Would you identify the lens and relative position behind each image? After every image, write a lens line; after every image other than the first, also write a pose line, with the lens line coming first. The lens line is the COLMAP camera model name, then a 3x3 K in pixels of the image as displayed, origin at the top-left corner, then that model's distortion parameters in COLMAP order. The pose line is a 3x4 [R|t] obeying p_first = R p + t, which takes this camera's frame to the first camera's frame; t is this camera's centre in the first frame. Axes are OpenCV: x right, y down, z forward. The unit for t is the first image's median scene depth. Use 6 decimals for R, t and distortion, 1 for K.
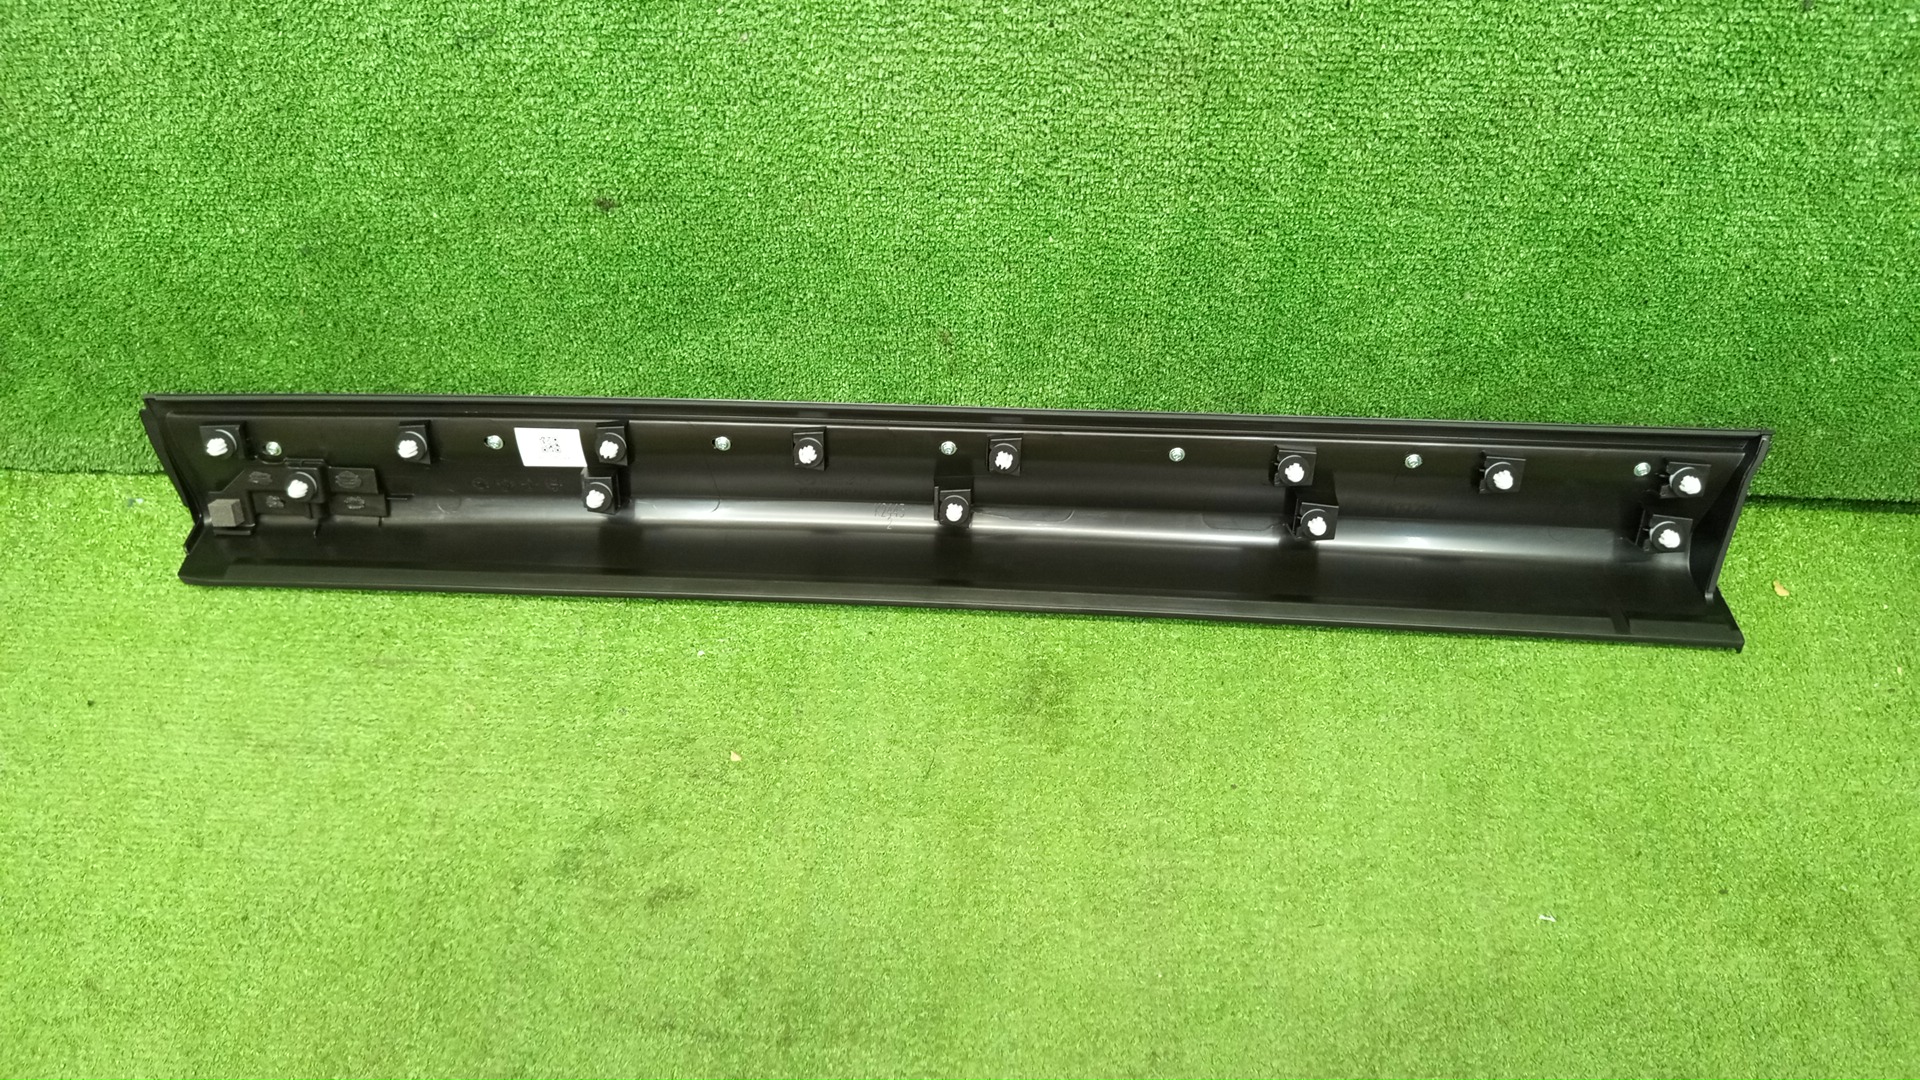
lens RADIAL K [[1288.8, 0, 1017.0], [0, 1288.8, 478.7], [0, 0, 1]] dist [-0.010781, -0.027442]
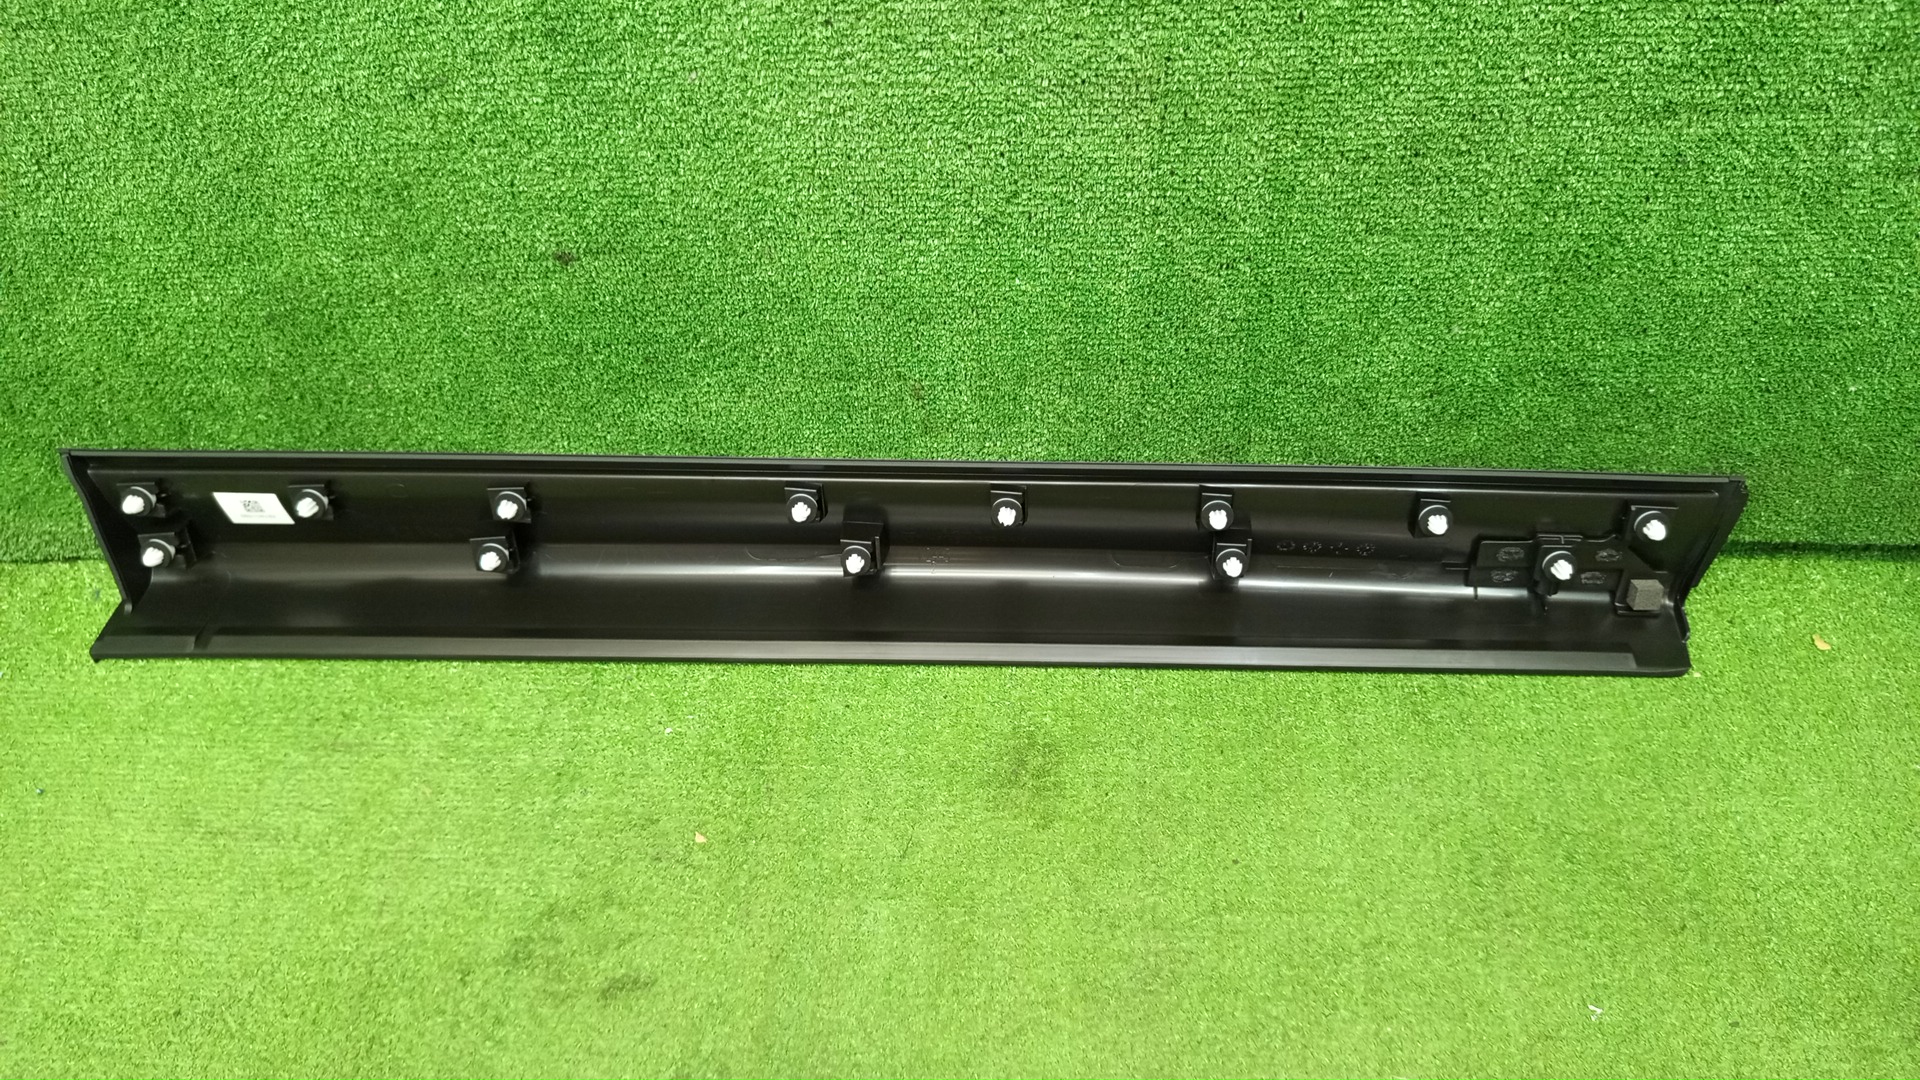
lens RADIAL K [[1288.8, 0, 1017.0], [0, 1288.8, 478.7], [0, 0, 1]] dist [-0.010781, -0.027442]
pose [[0.999140, -0.026793, -0.031631, 0.052512], [0.023128, 0.993550, -0.111007, 0.070387], [0.034402, 0.110180, 0.993316, 0.048851]]
